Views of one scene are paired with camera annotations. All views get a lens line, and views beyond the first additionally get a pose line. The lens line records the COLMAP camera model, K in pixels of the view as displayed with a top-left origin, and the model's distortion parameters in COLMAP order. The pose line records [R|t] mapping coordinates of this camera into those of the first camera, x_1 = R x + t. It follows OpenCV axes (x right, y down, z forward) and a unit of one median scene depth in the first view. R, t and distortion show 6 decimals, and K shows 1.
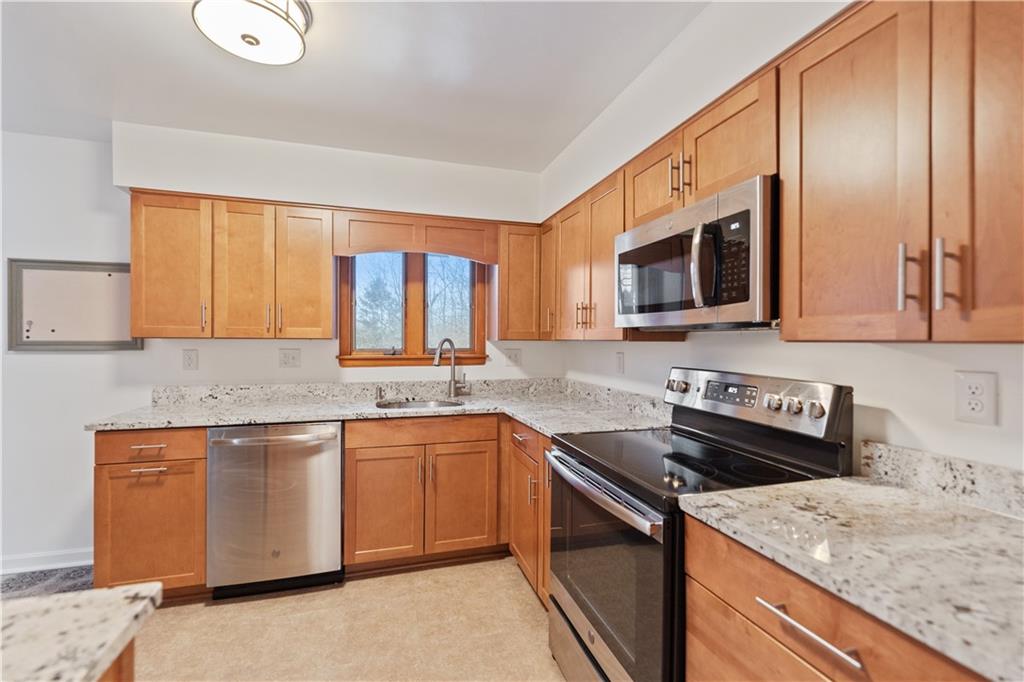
lens RADIAL K [[443.8, 0, 526.5], [0, 443.8, 339.0], [0, 0, 1]] dist [0.000891, 0.000138]
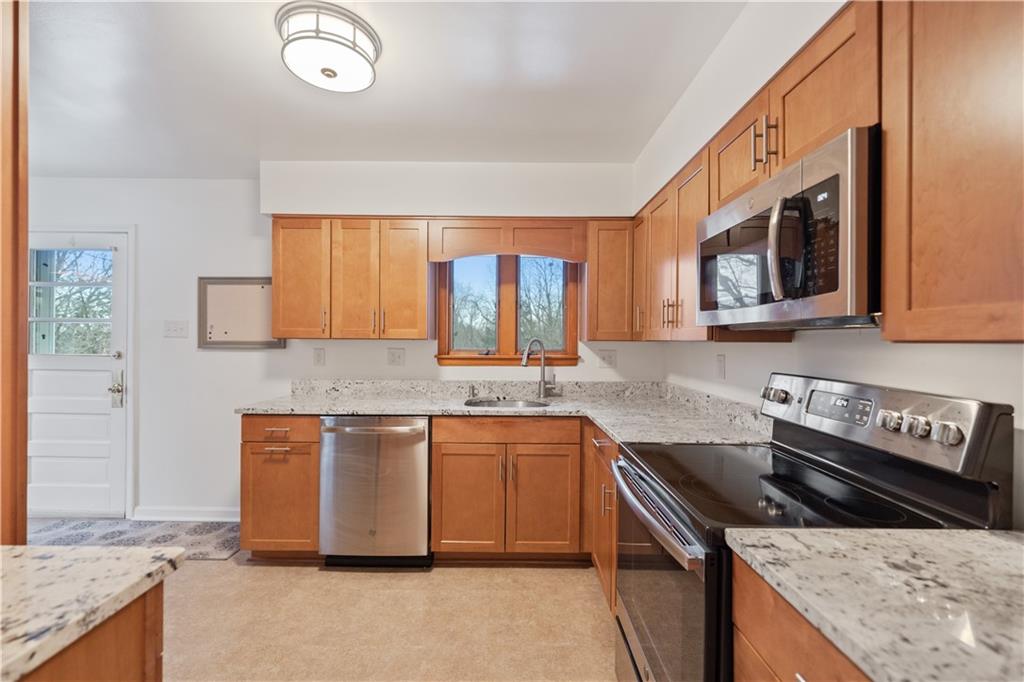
lens RADIAL K [[443.8, 0, 514.7], [0, 443.8, 339.0], [0, 0, 1]] dist [0.000891, 0.000138]
pose [[0.955005, -0.000077, -0.296589, 0.105910], [-0.000453, 0.999998, -0.001718, 0.001008], [0.296589, 0.001775, 0.955004, 0.044818]]
